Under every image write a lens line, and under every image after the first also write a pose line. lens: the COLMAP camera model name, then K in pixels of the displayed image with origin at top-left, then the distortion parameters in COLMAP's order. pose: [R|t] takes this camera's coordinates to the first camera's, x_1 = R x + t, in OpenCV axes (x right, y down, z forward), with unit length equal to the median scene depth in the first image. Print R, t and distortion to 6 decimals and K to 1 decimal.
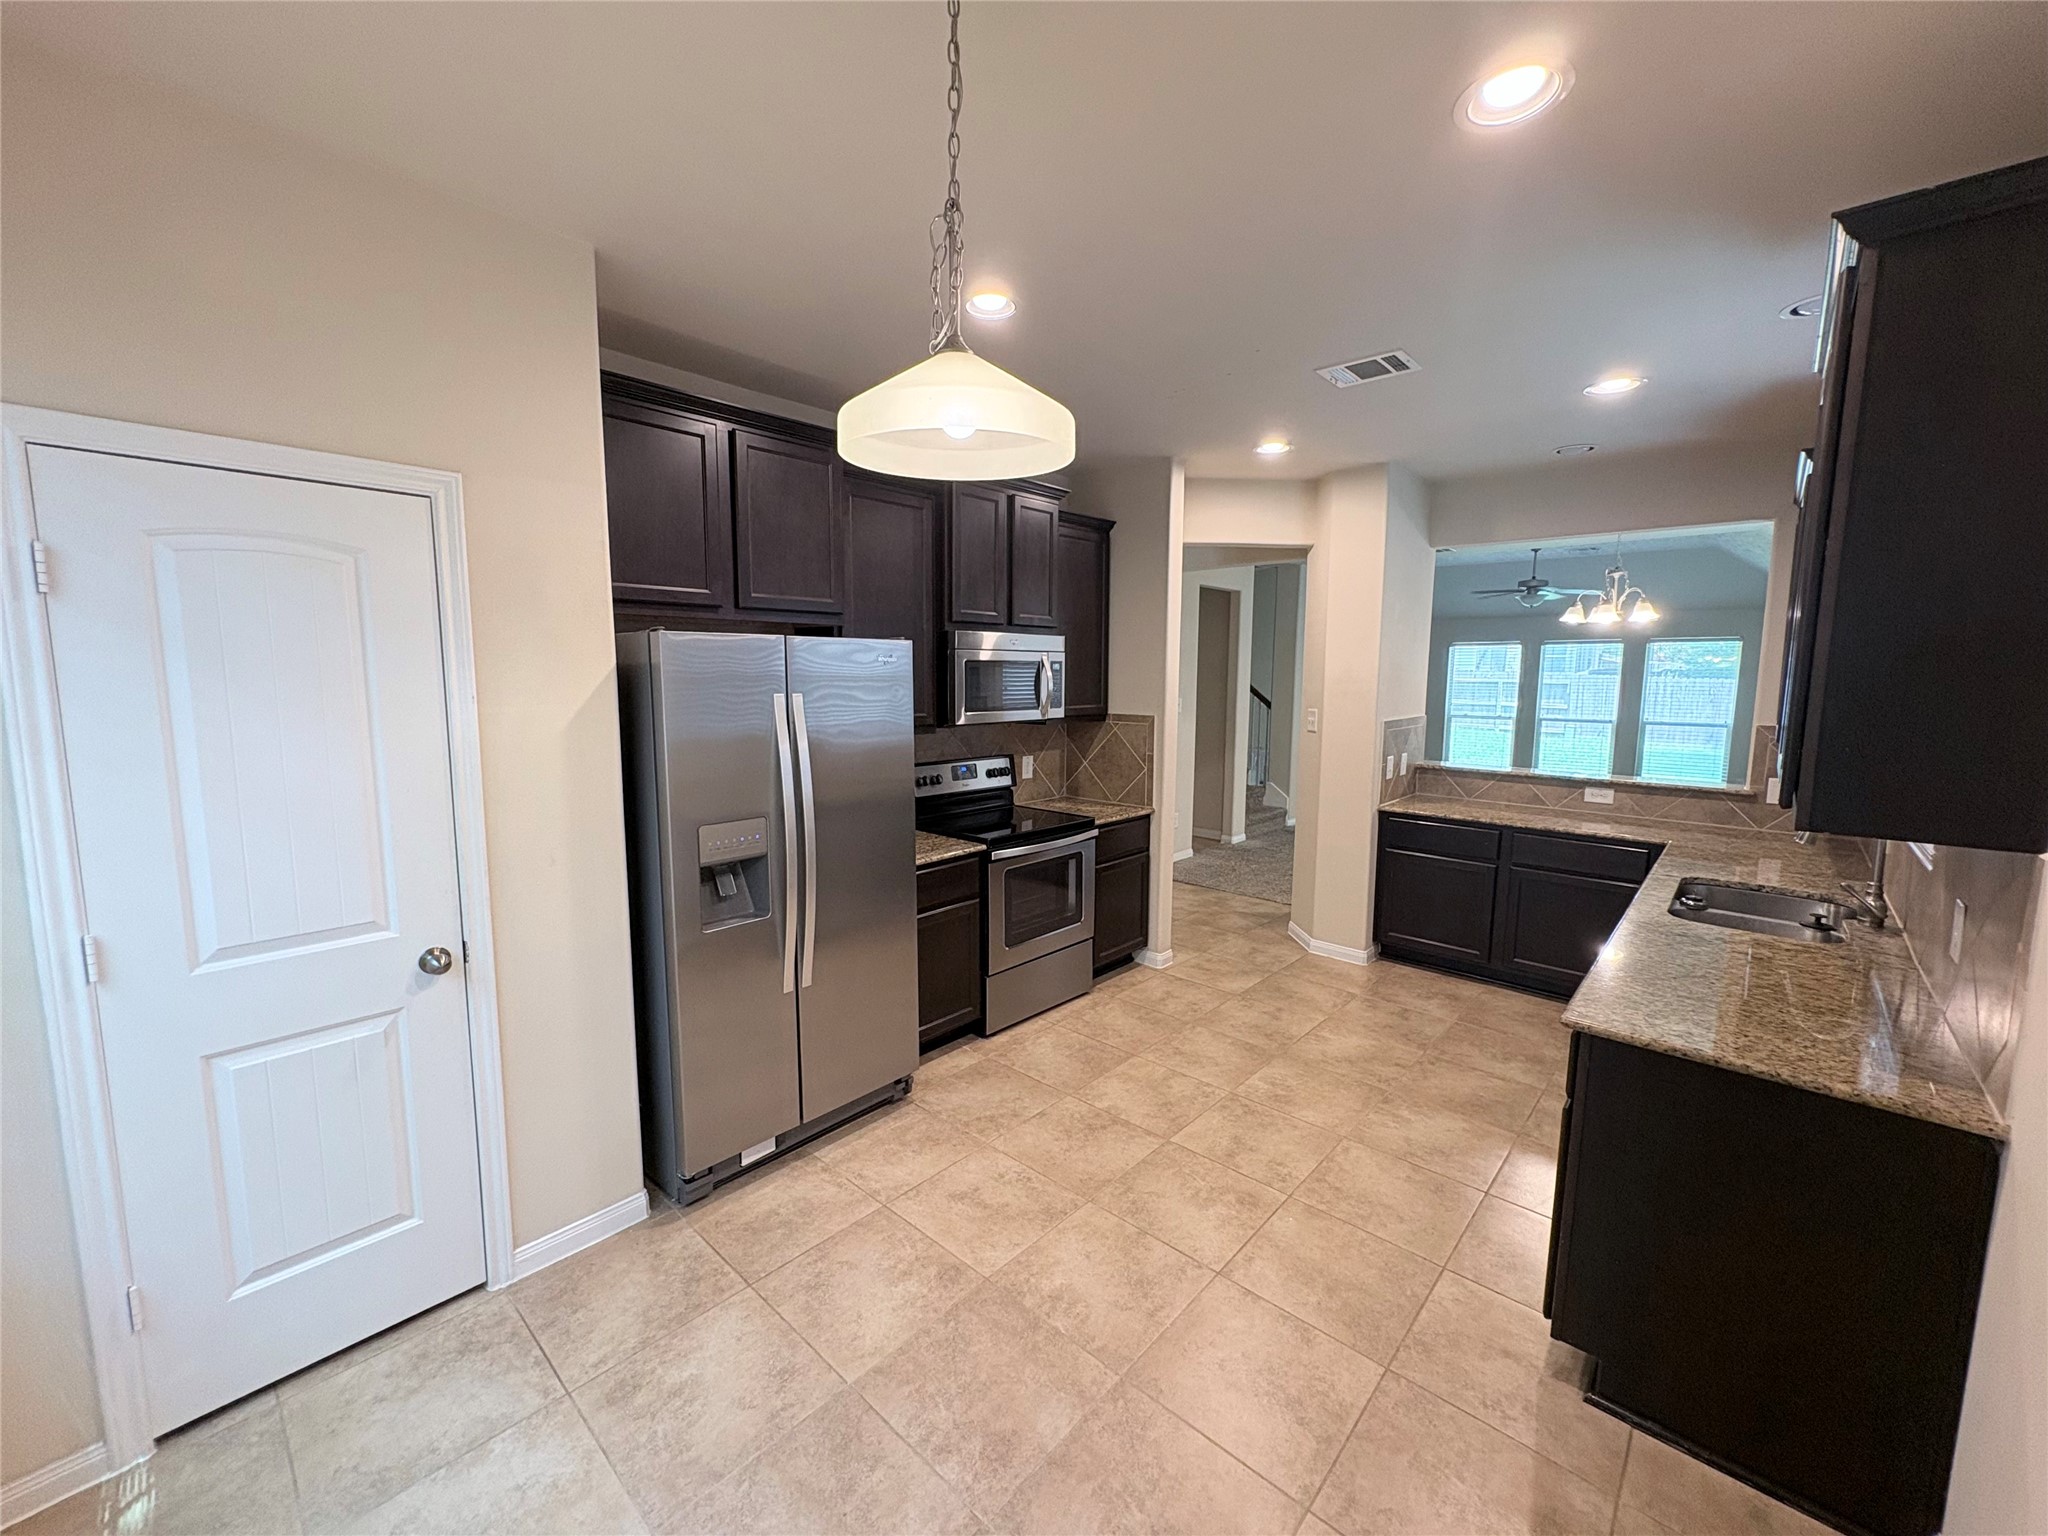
lens RADIAL K [[820.2, 0, 1022.6], [0, 820.2, 764.8], [0, 0, 1]] dist [0.002691, 0.000729]
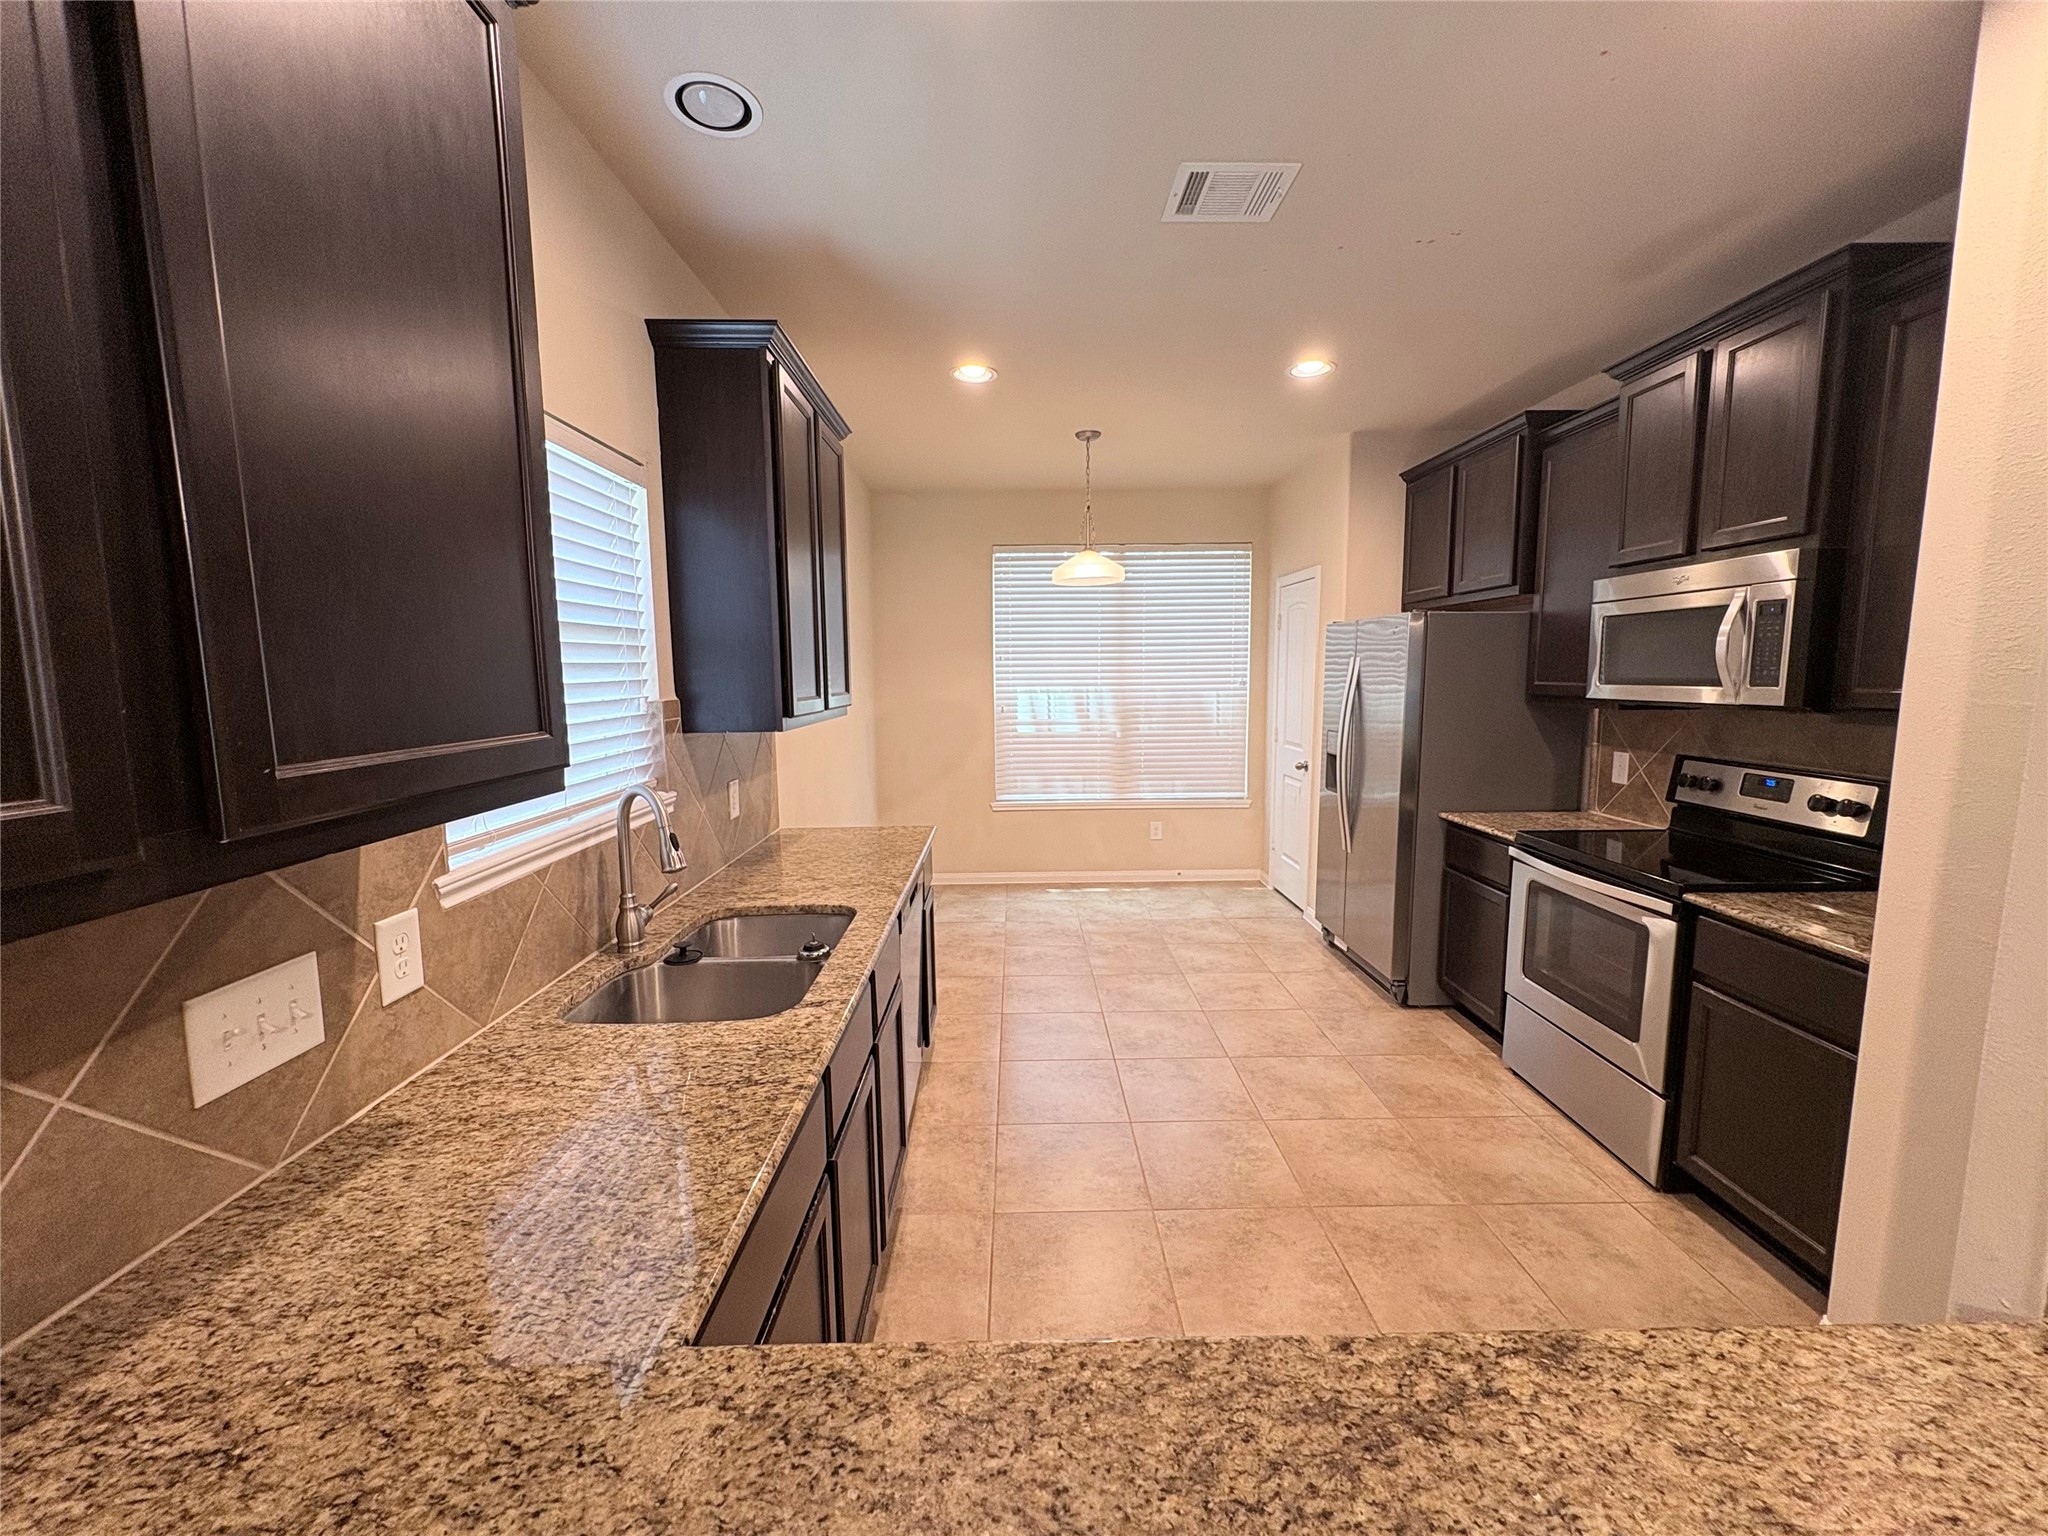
lens RADIAL K [[820.2, 0, 1022.6], [0, 820.2, 764.8], [0, 0, 1]] dist [0.002691, 0.000729]
pose [[-0.732308, 0.076146, -0.676703, 0.989531], [-0.077103, 0.978067, 0.193496, -0.110354], [0.676594, 0.193875, -0.710375, 1.366451]]
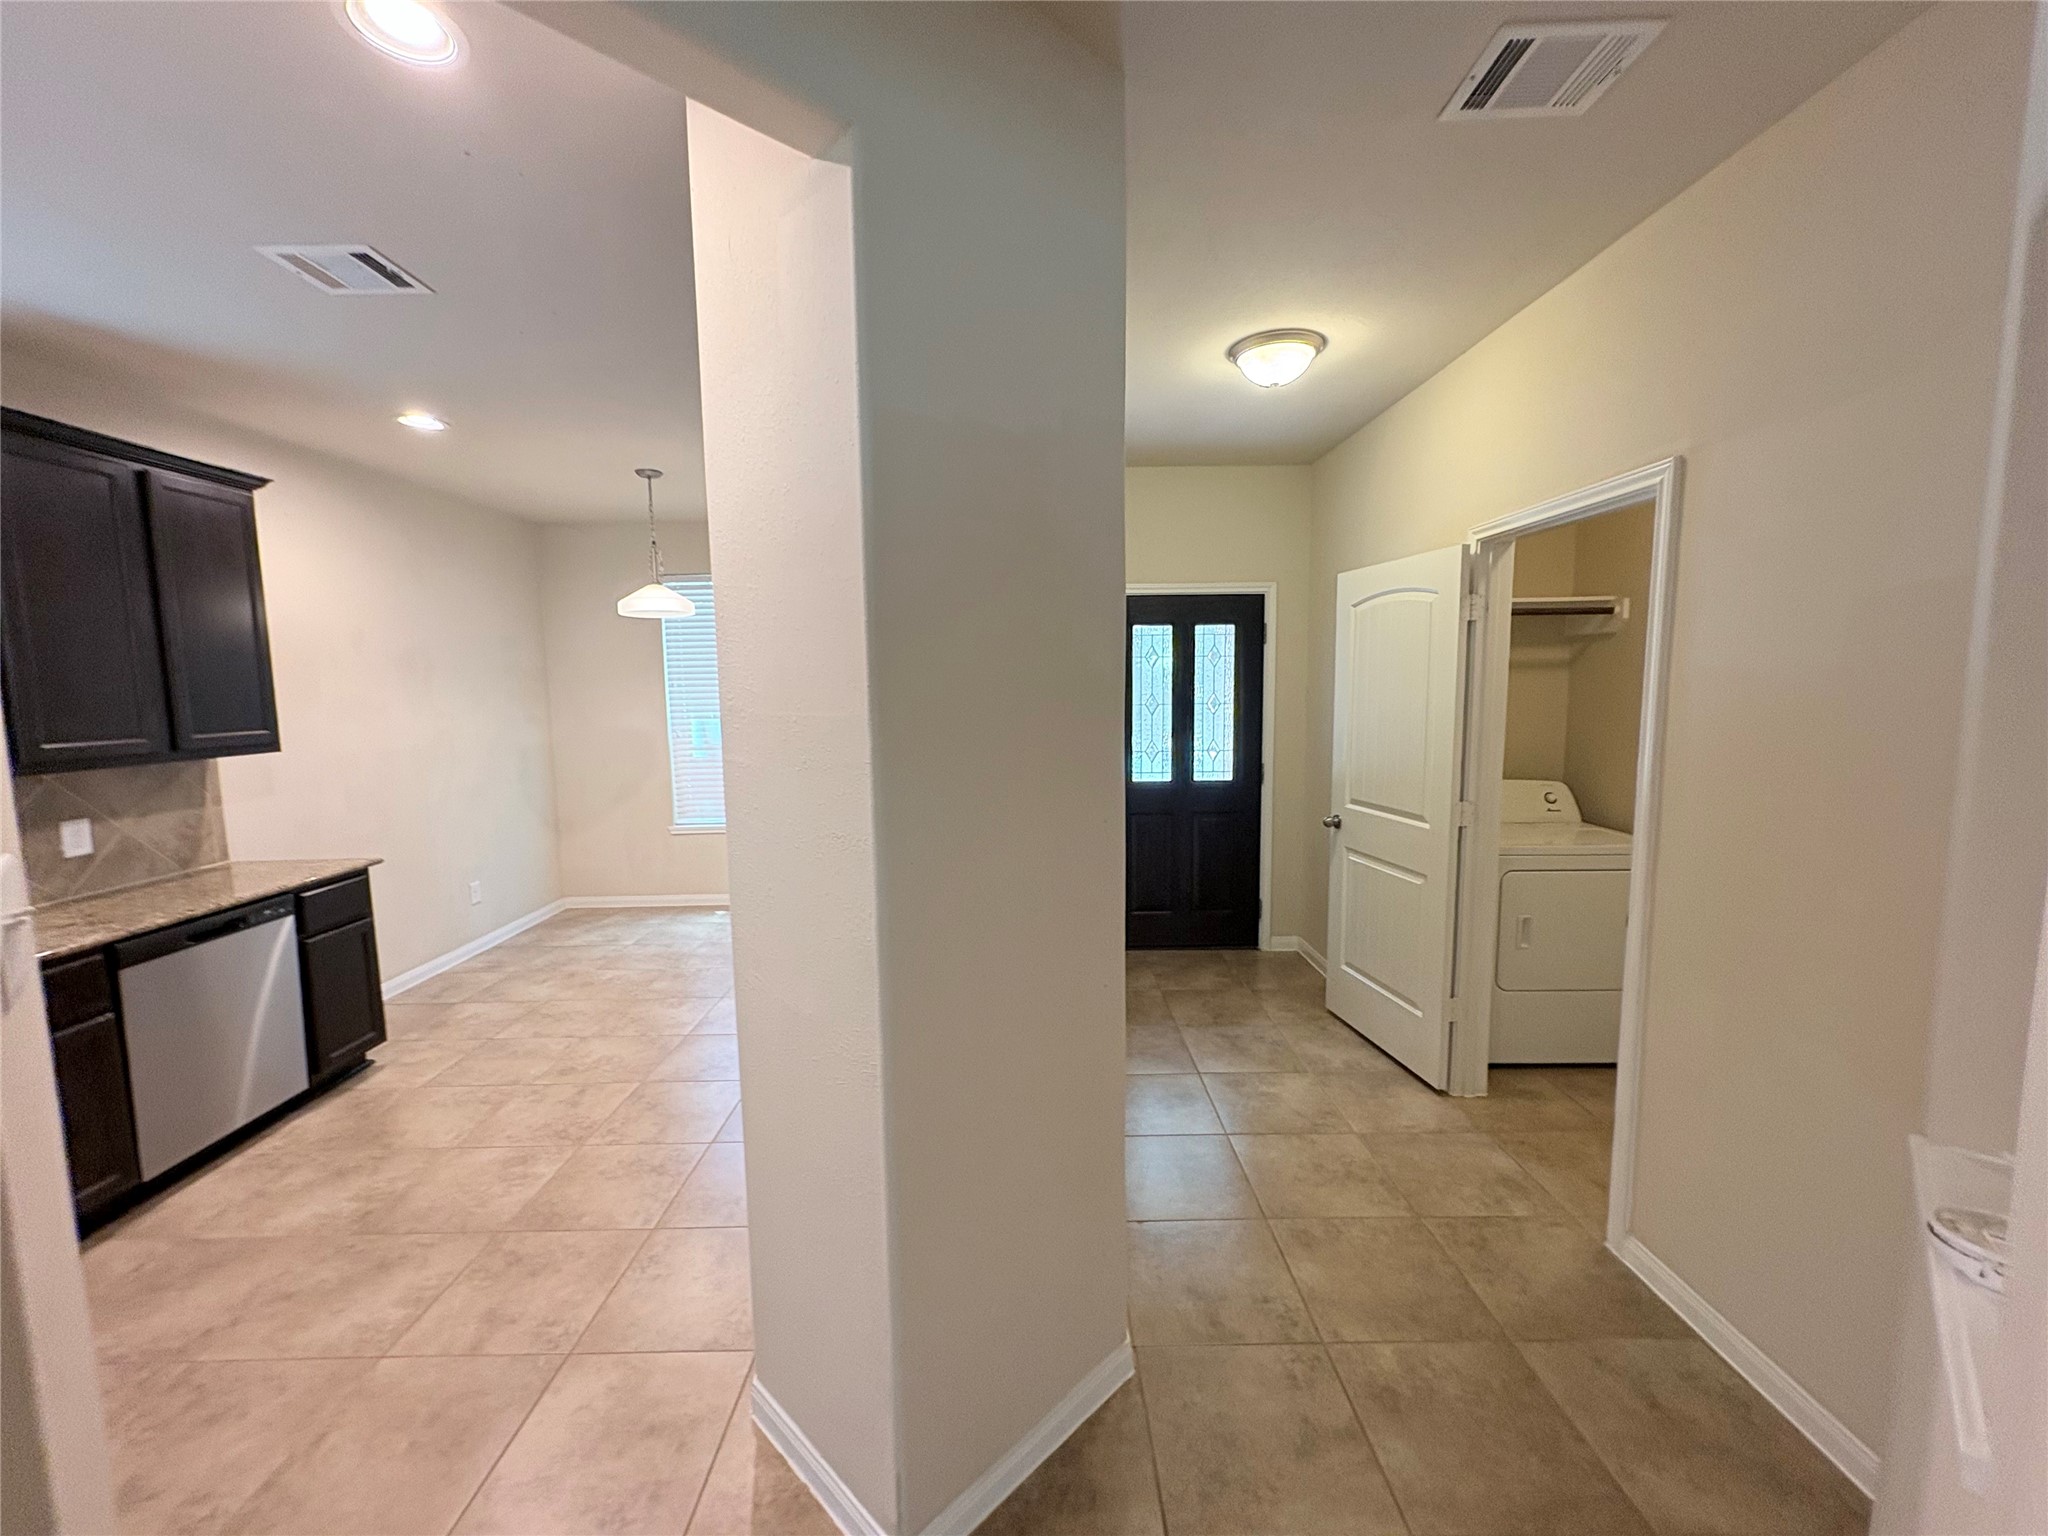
lens RADIAL K [[820.2, 0, 1022.6], [0, 820.2, 764.8], [0, 0, 1]] dist [0.002691, 0.000729]
pose [[-0.736461, 0.073402, -0.672486, 0.469431], [-0.068508, 0.980892, 0.182090, -0.198563], [0.673002, 0.180173, -0.717360, 1.882458]]
